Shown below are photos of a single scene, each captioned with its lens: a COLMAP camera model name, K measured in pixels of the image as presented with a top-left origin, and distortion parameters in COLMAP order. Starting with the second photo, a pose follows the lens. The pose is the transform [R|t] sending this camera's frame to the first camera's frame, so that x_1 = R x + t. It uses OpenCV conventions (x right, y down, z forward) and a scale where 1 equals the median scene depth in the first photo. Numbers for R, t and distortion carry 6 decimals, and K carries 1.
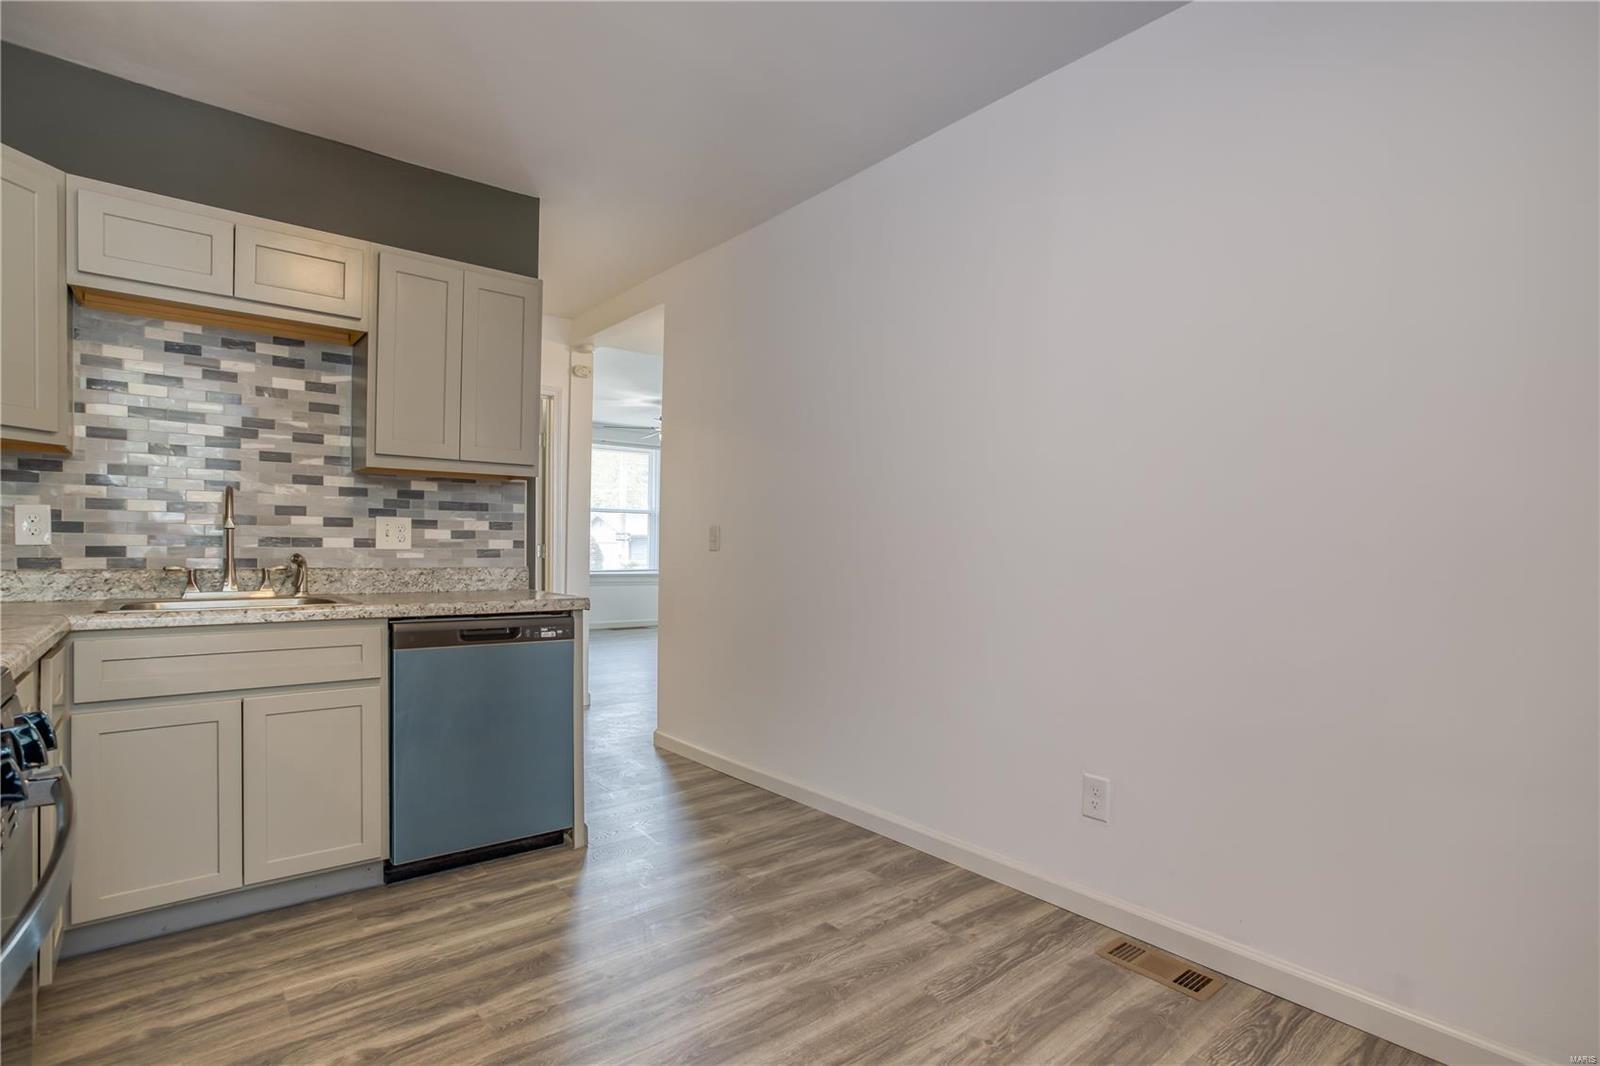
lens RADIAL K [[774.9, 0, 817.6], [0, 774.9, 555.3], [0, 0, 1]] dist [-0.048042, 0.021195]
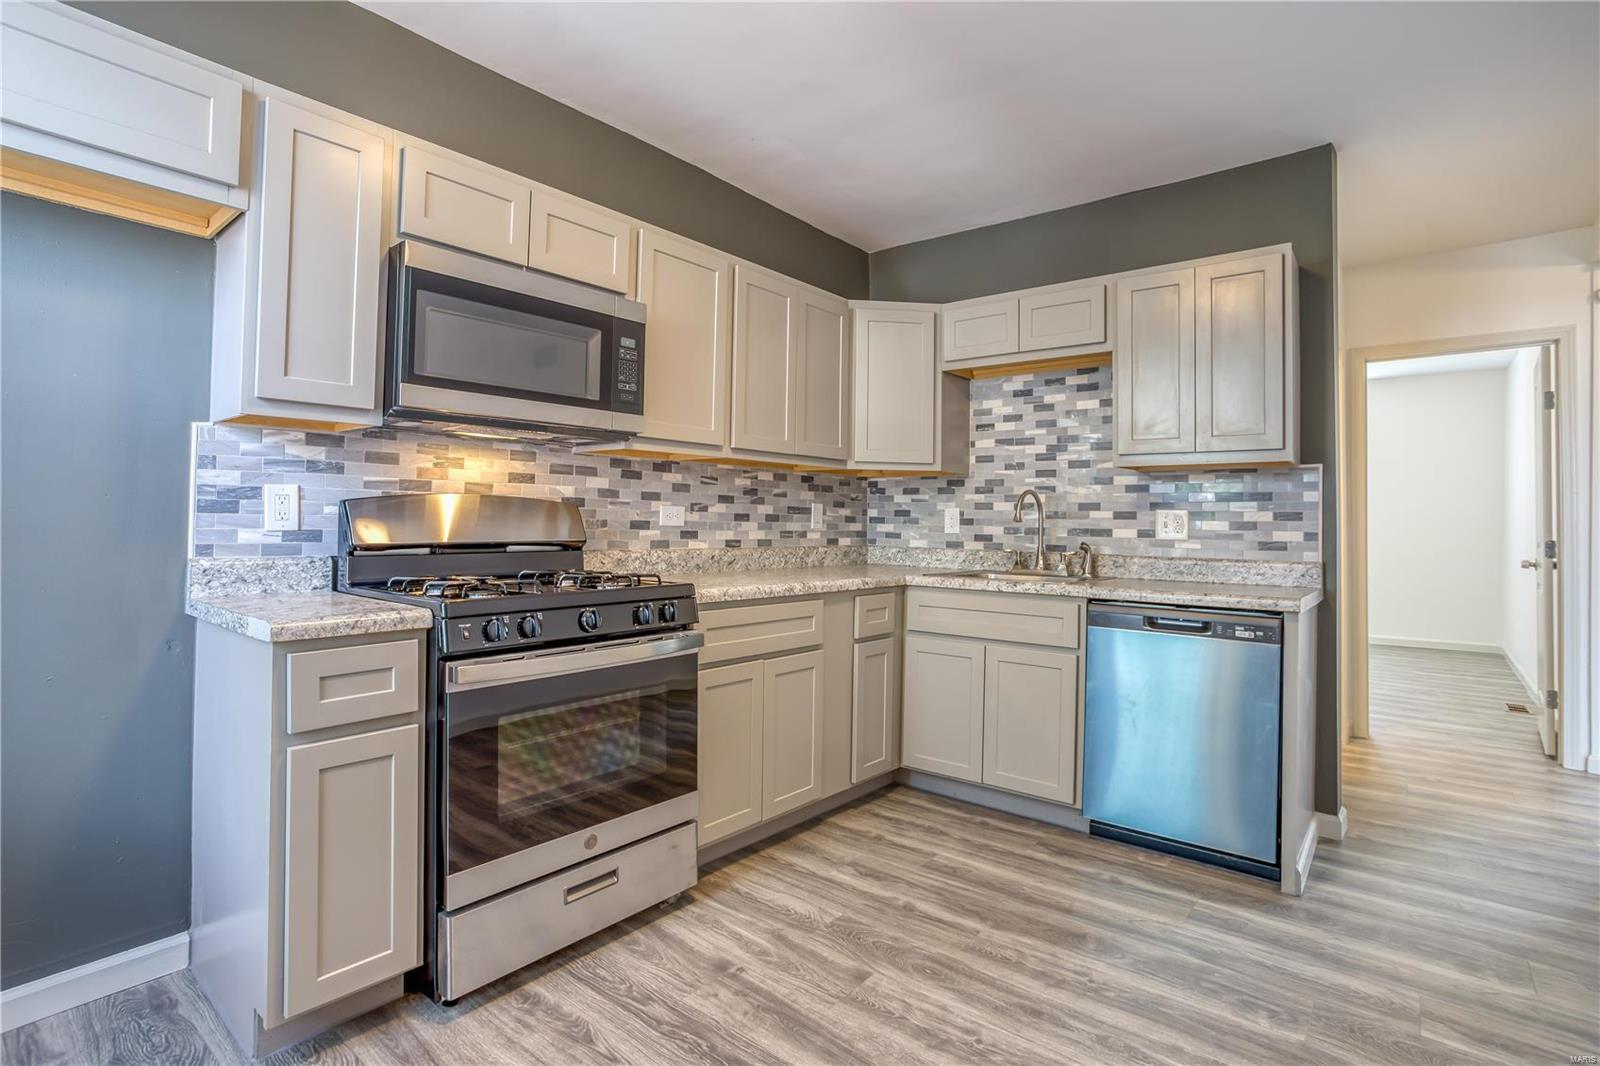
lens RADIAL K [[774.9, 0, 796.3], [0, 774.9, 503.1], [0, 0, 1]] dist [-0.048042, 0.021195]
pose [[0.193763, -0.035470, -0.980407, 0.459478], [-0.027091, 0.998772, -0.041488, -0.000625], [0.980674, 0.034599, 0.192564, 0.318670]]
